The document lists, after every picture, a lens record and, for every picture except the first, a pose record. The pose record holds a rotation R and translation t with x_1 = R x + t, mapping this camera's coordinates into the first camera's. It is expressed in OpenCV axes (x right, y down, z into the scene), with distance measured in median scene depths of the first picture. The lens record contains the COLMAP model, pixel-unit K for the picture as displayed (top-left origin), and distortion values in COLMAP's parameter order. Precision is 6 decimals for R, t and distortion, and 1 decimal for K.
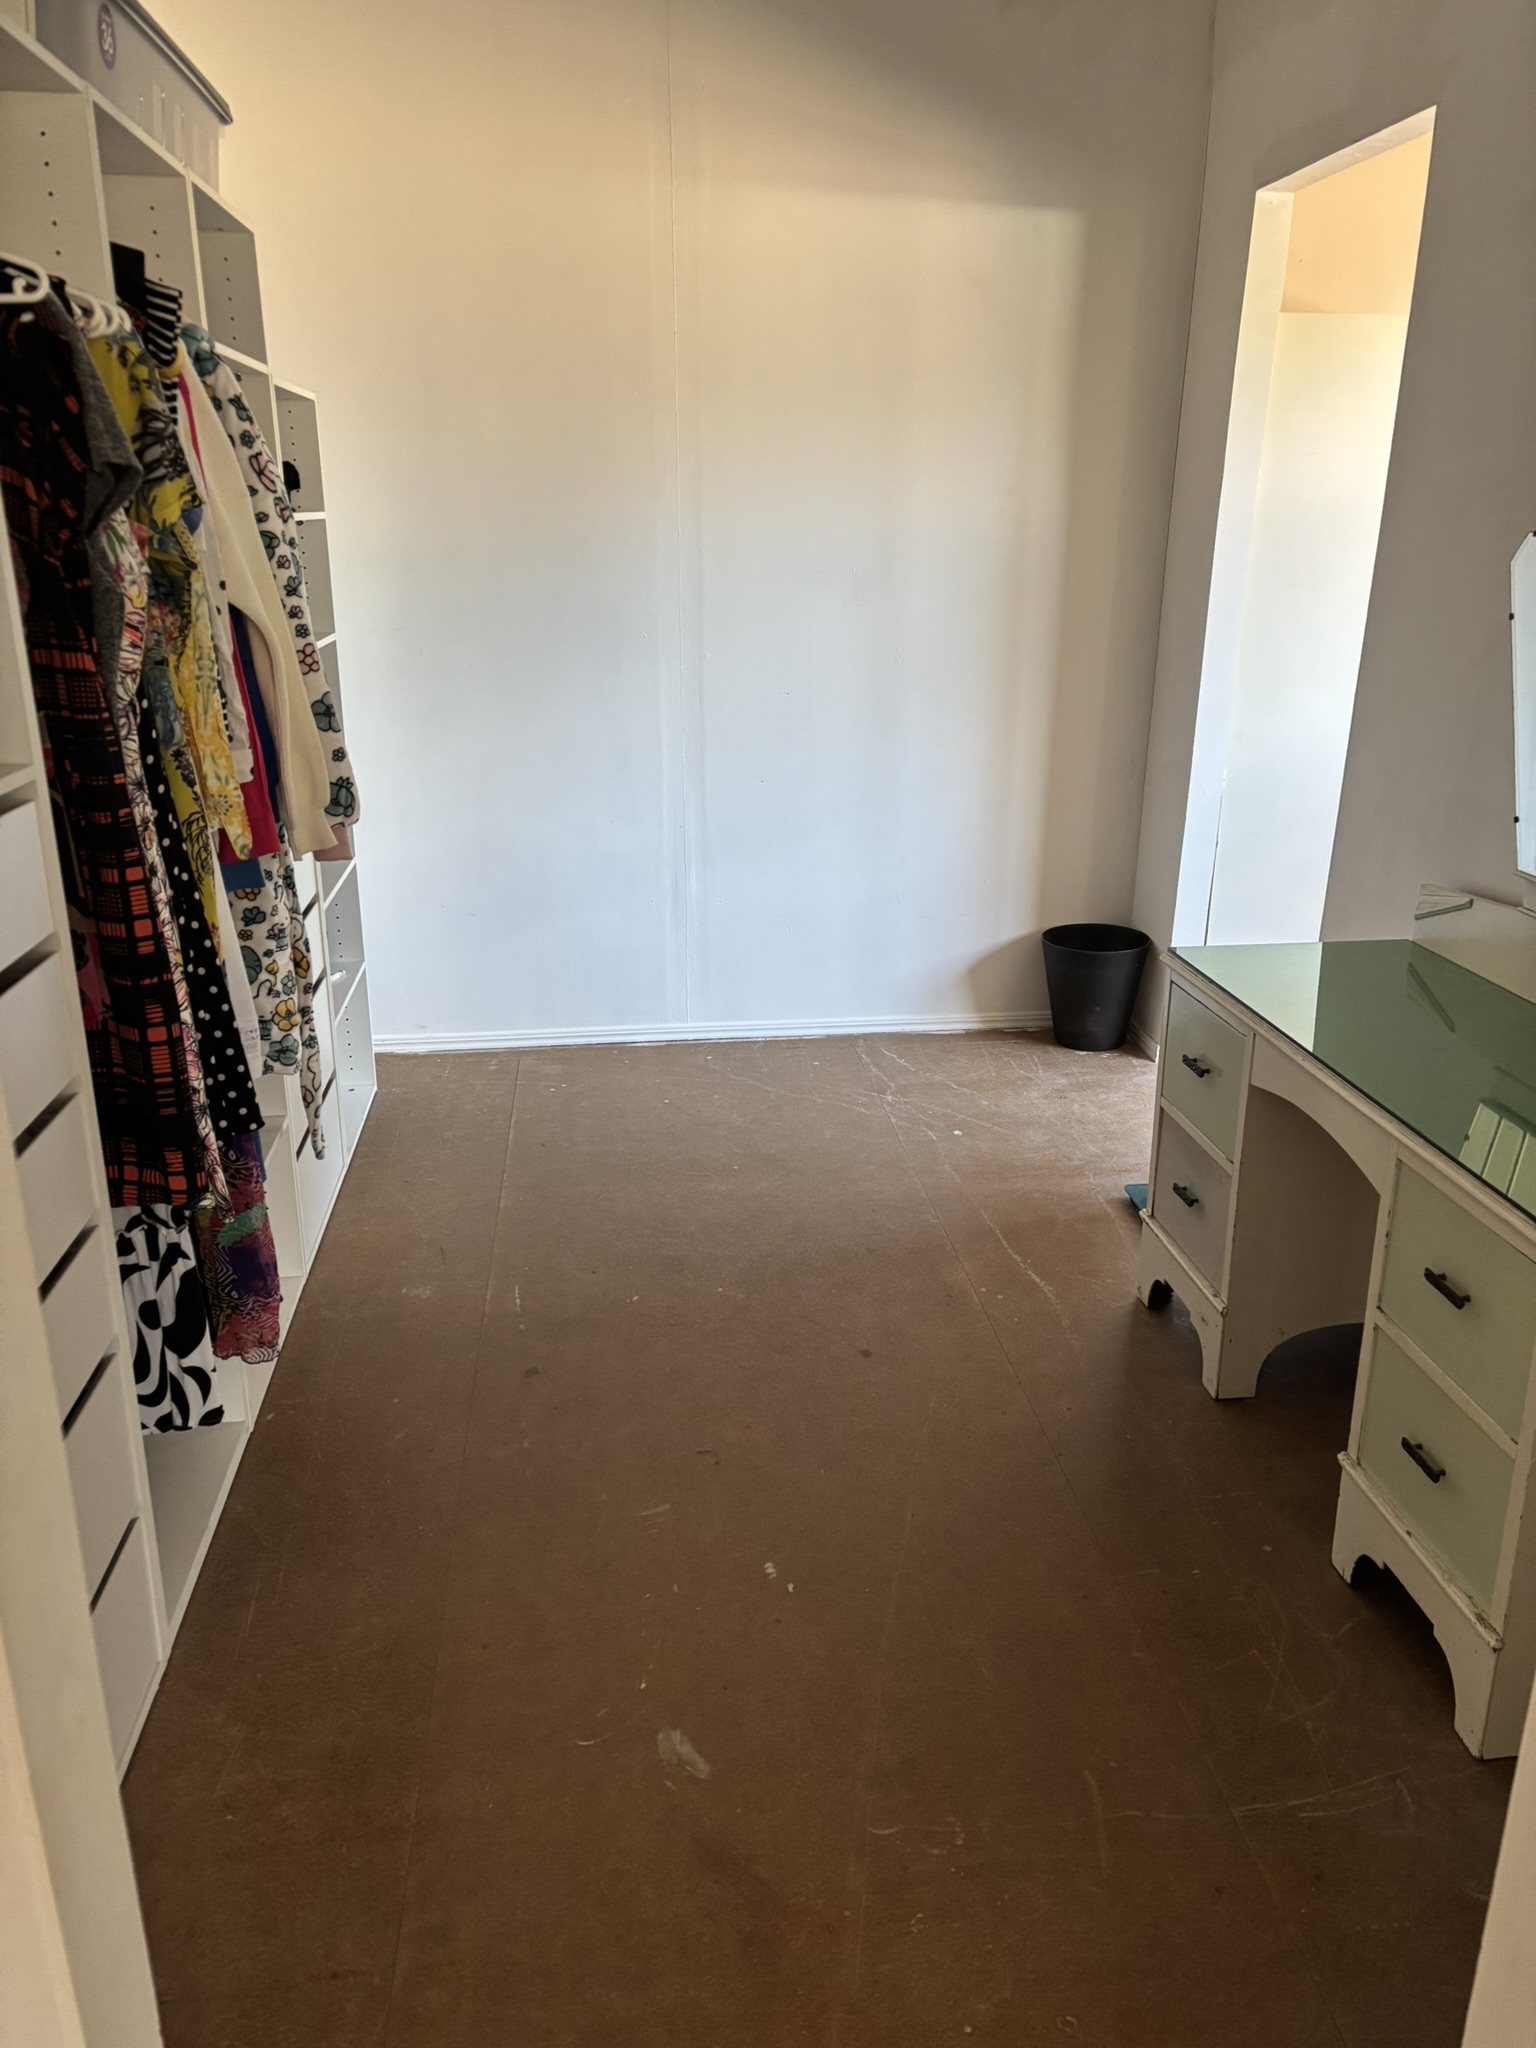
lens RADIAL K [[1513.1, 0, 779.5], [0, 1513.1, 1024.1], [0, 0, 1]] dist [0.020065, -0.033145]
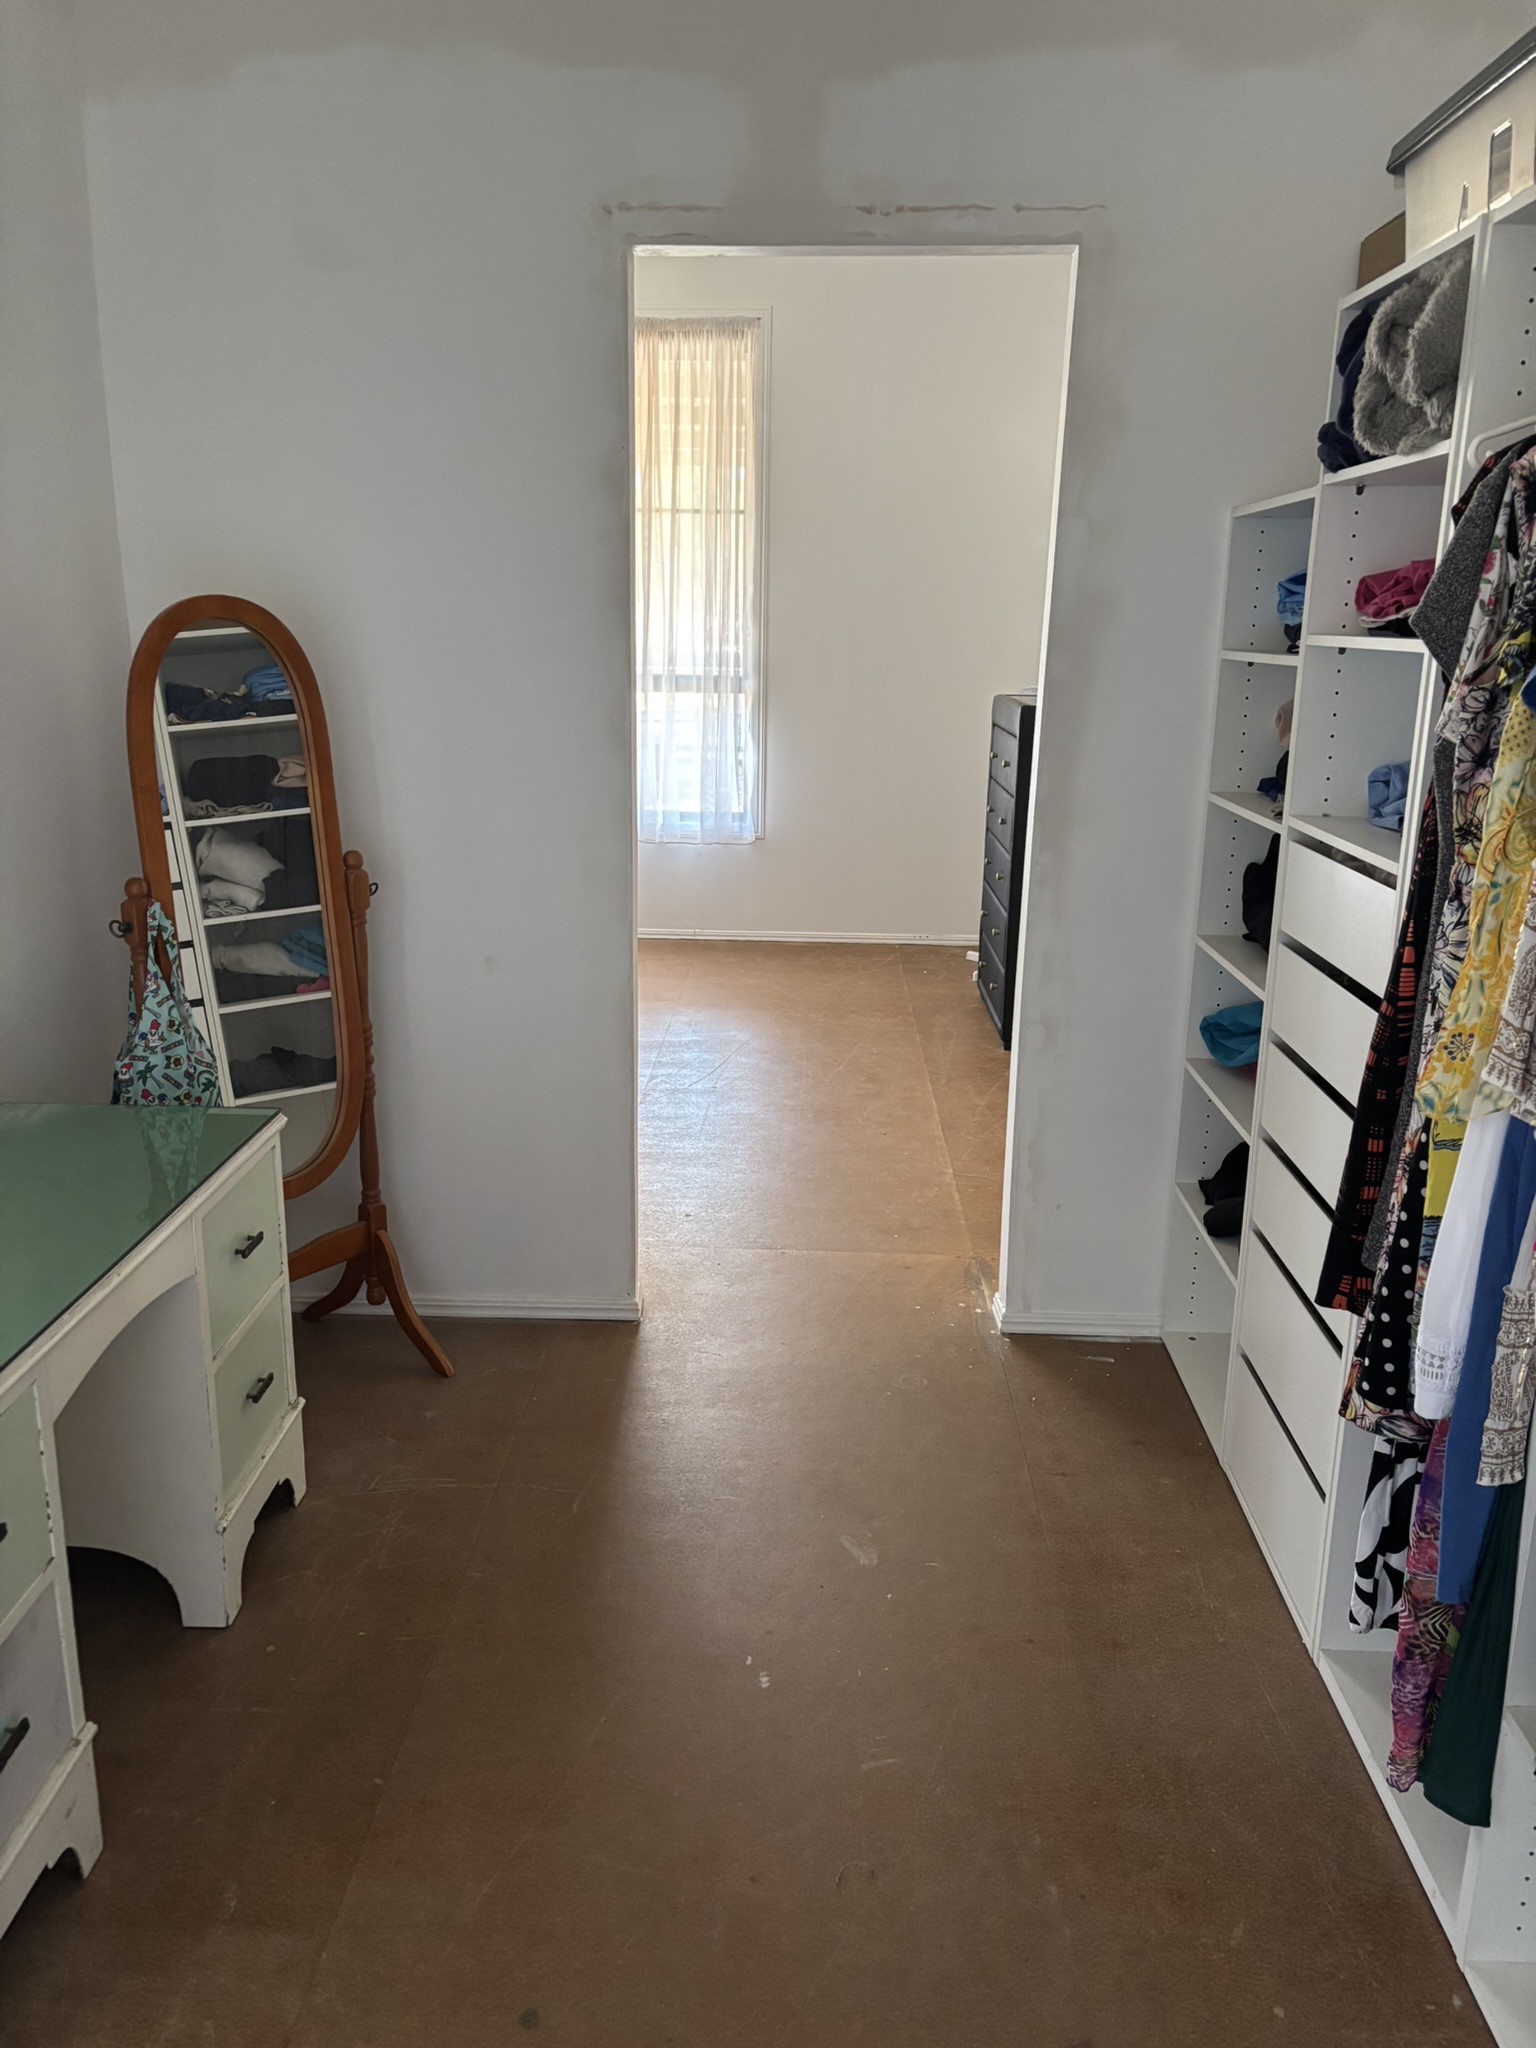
lens RADIAL K [[1513.1, 0, 779.5], [0, 1513.1, 1024.1], [0, 0, 1]] dist [0.020065, -0.033145]
pose [[-0.989645, -0.055214, 0.132494, -0.127197], [0.026996, 0.834988, 0.549605, -0.564969], [-0.140977, 0.547491, -0.824851, 1.616739]]
